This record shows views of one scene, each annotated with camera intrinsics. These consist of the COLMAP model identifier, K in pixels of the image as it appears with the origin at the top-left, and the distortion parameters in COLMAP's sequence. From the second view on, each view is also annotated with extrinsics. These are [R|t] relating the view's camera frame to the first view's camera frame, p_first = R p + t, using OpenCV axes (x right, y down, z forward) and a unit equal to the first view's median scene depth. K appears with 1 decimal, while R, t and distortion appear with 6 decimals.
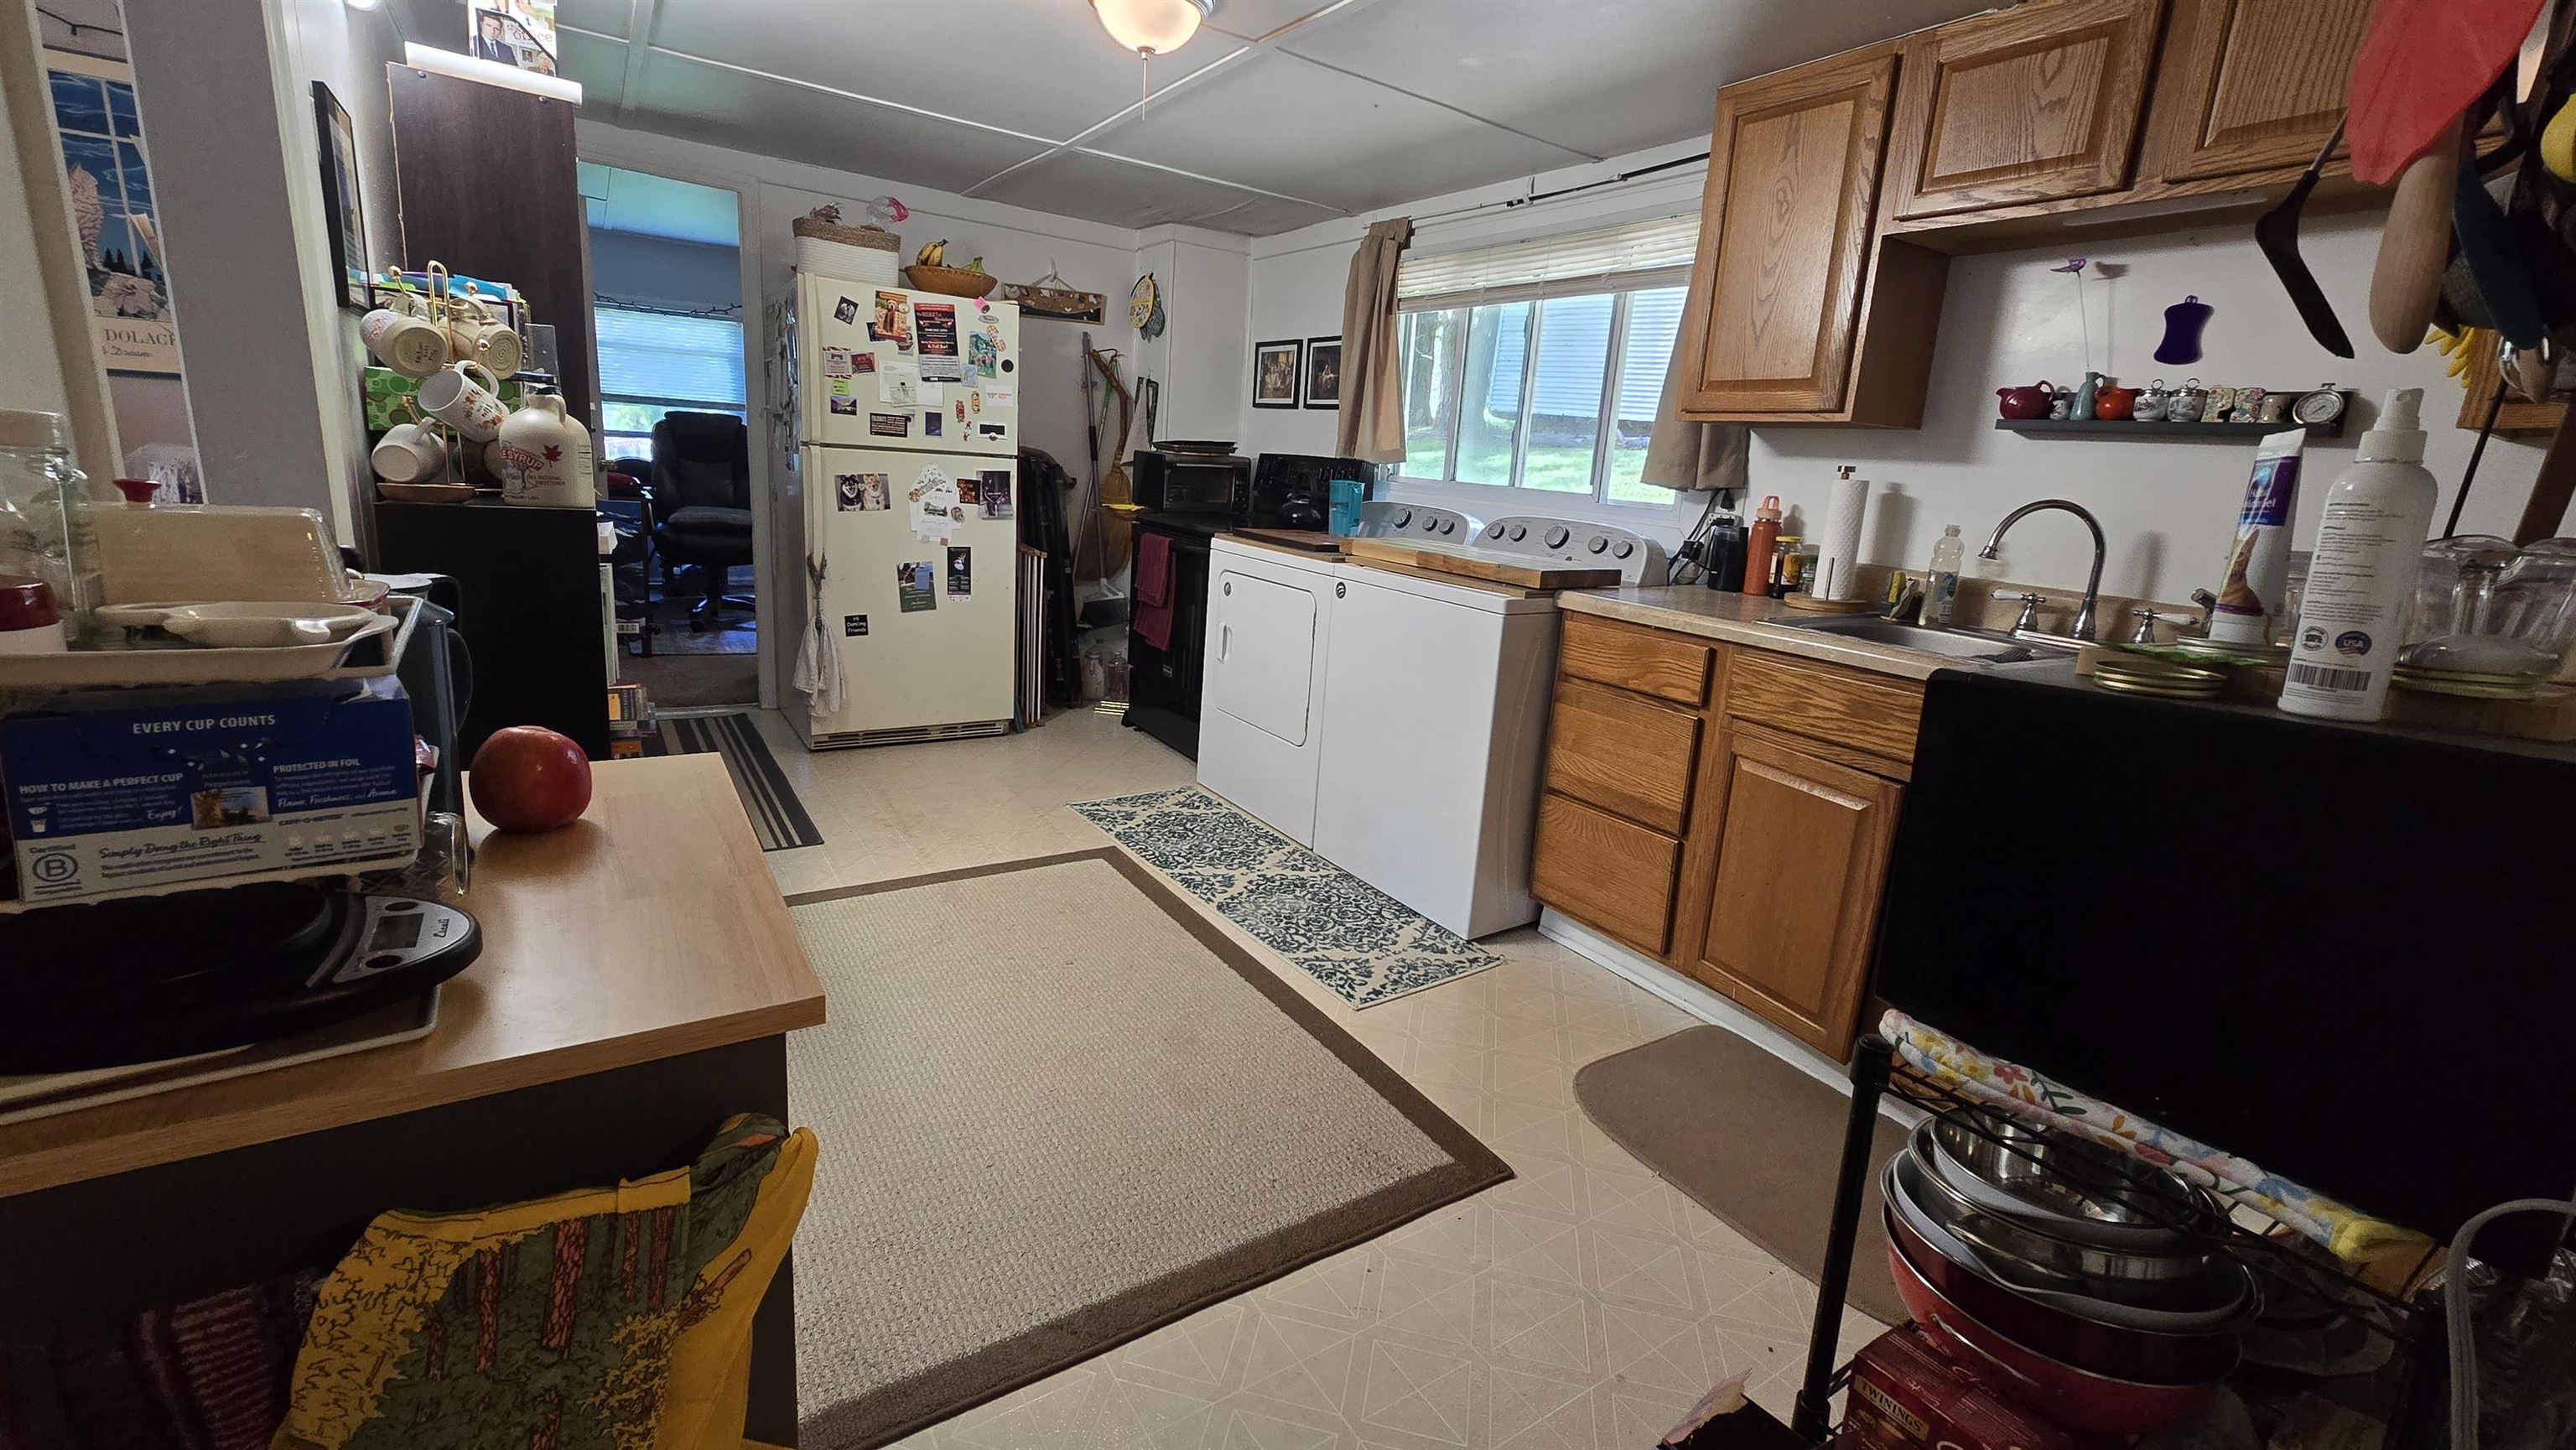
lens RADIAL K [[1062.2, 0, 1287.0], [0, 1062.2, 698.7], [0, 0, 1]] dist [-0.004777, 0.000506]
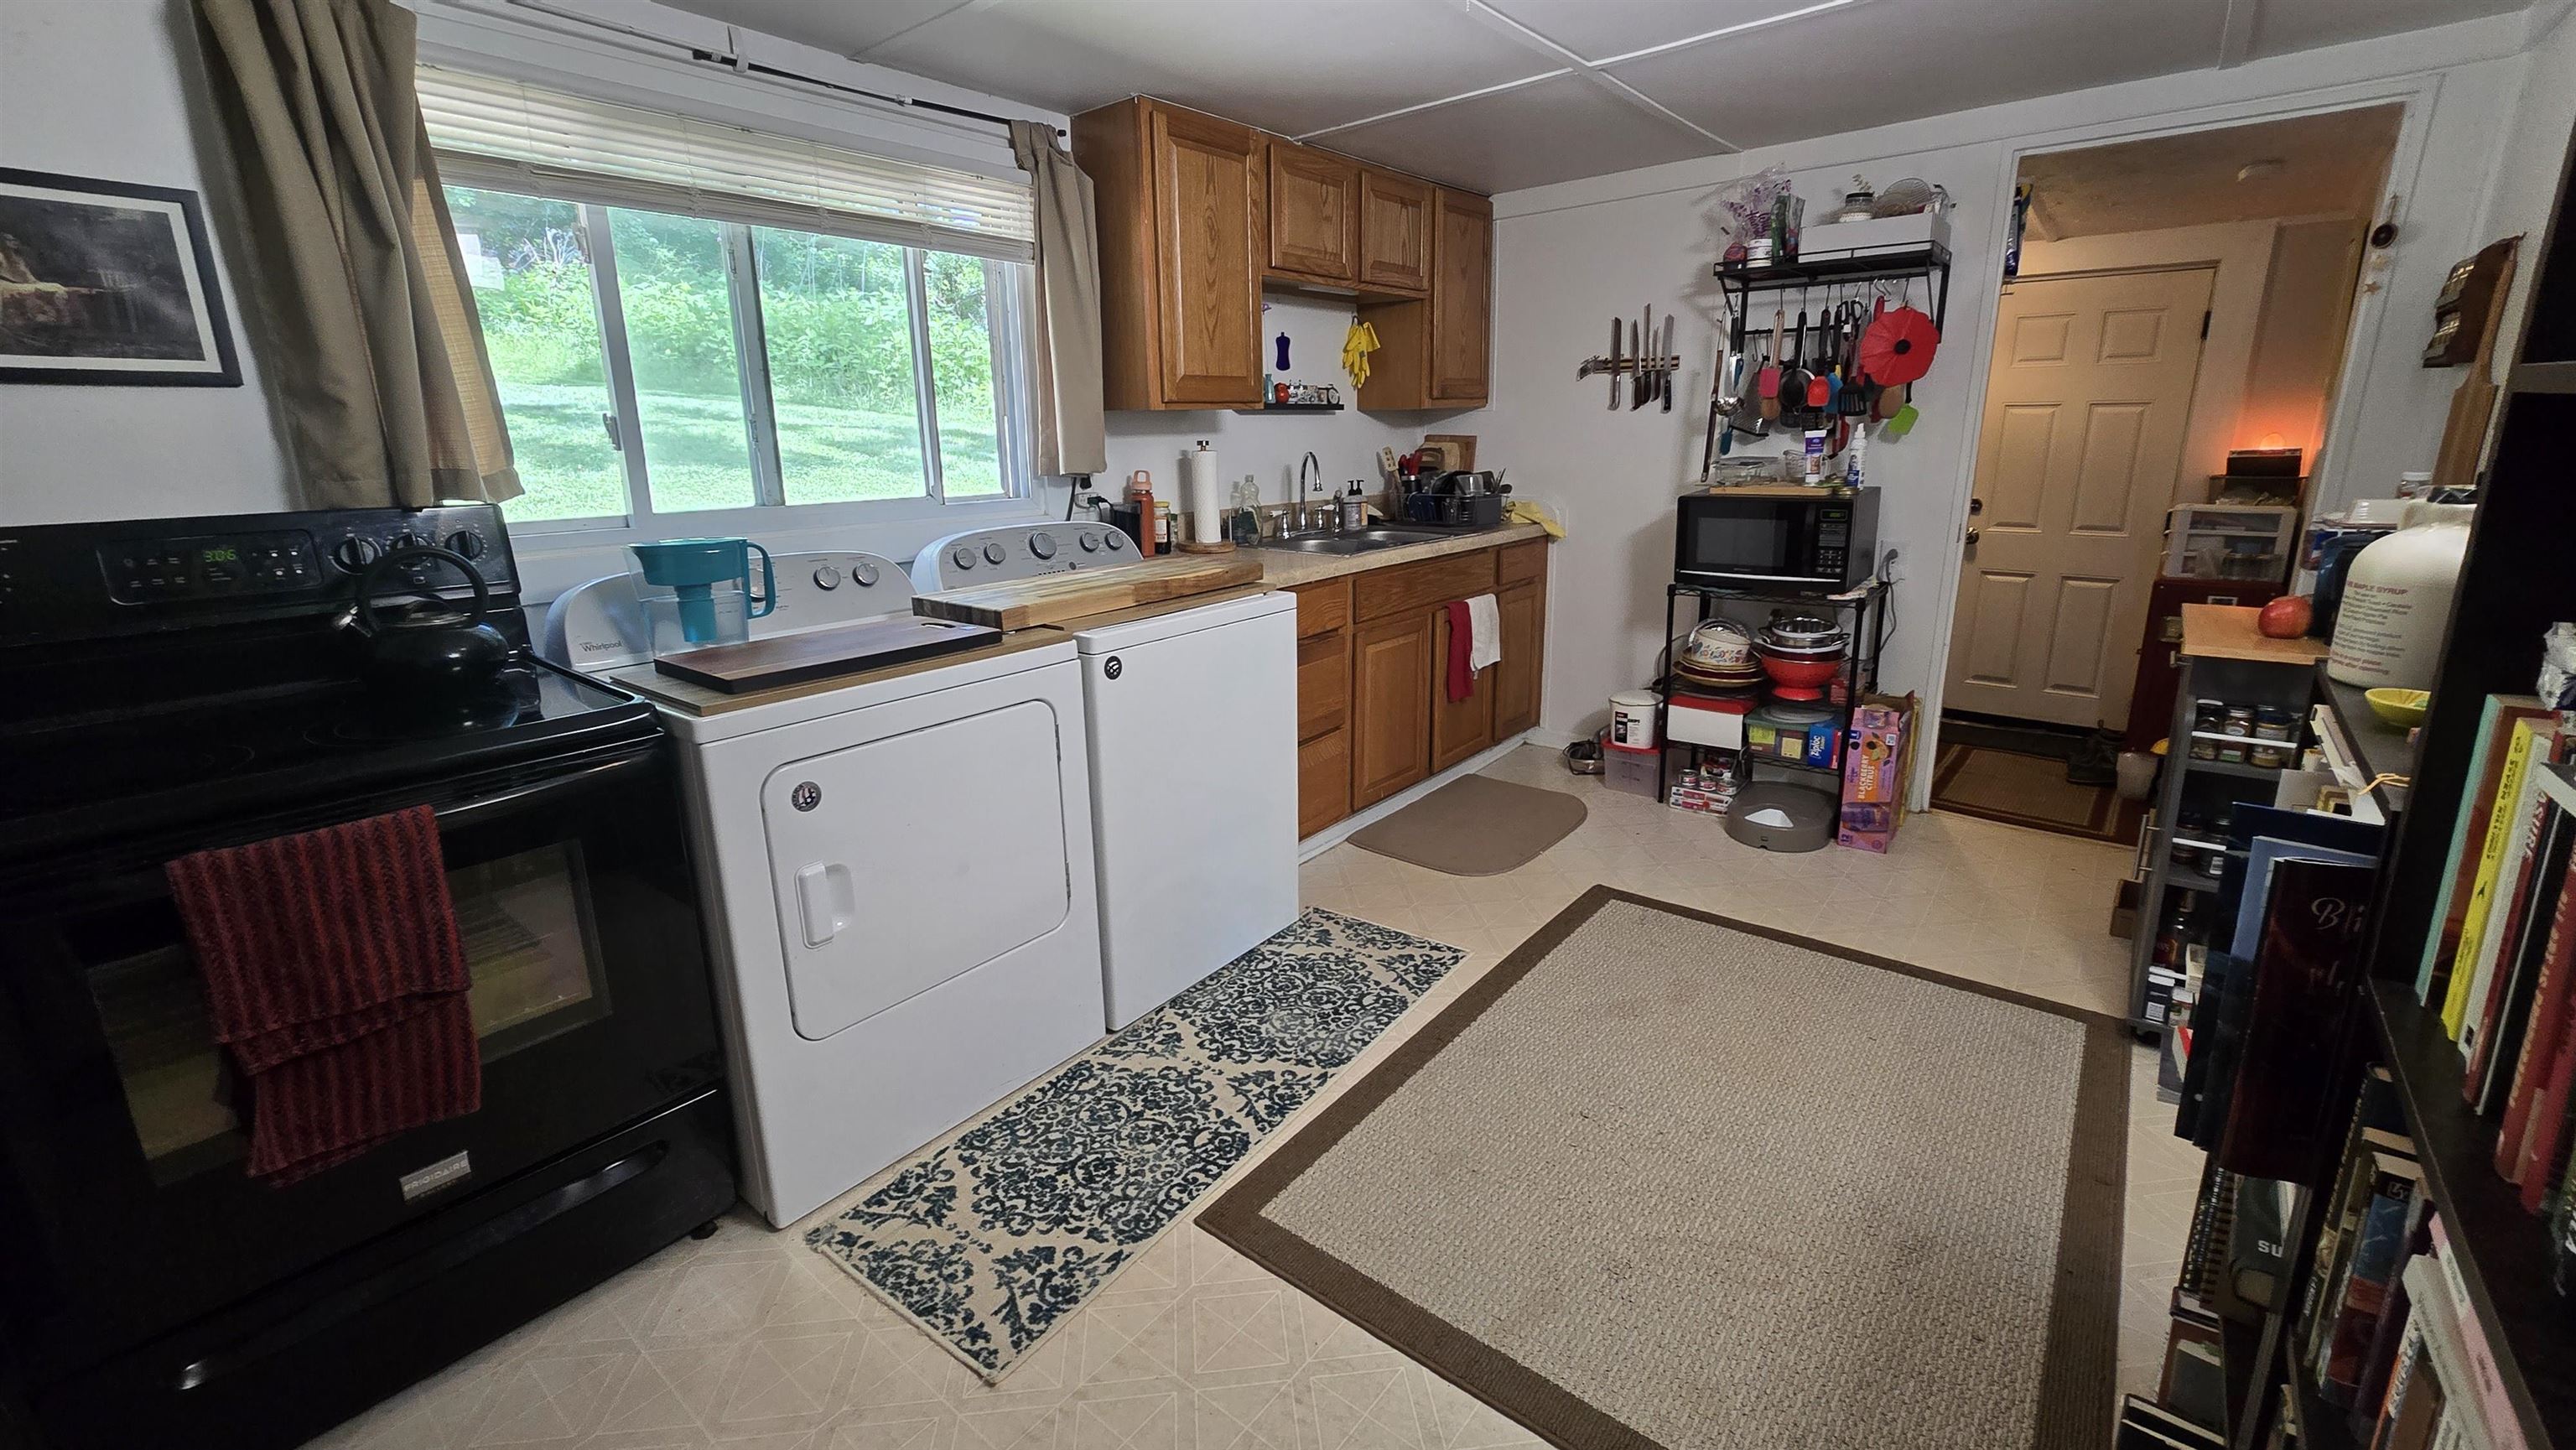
lens RADIAL K [[1062.2, 0, 1287.0], [0, 1062.2, 698.7], [0, 0, 1]] dist [-0.004777, 0.000506]
pose [[-0.317059, -0.286209, 0.904189, -0.613927], [0.215783, 0.906604, 0.362638, -0.302418], [-0.923532, 0.310086, -0.225688, 1.027867]]
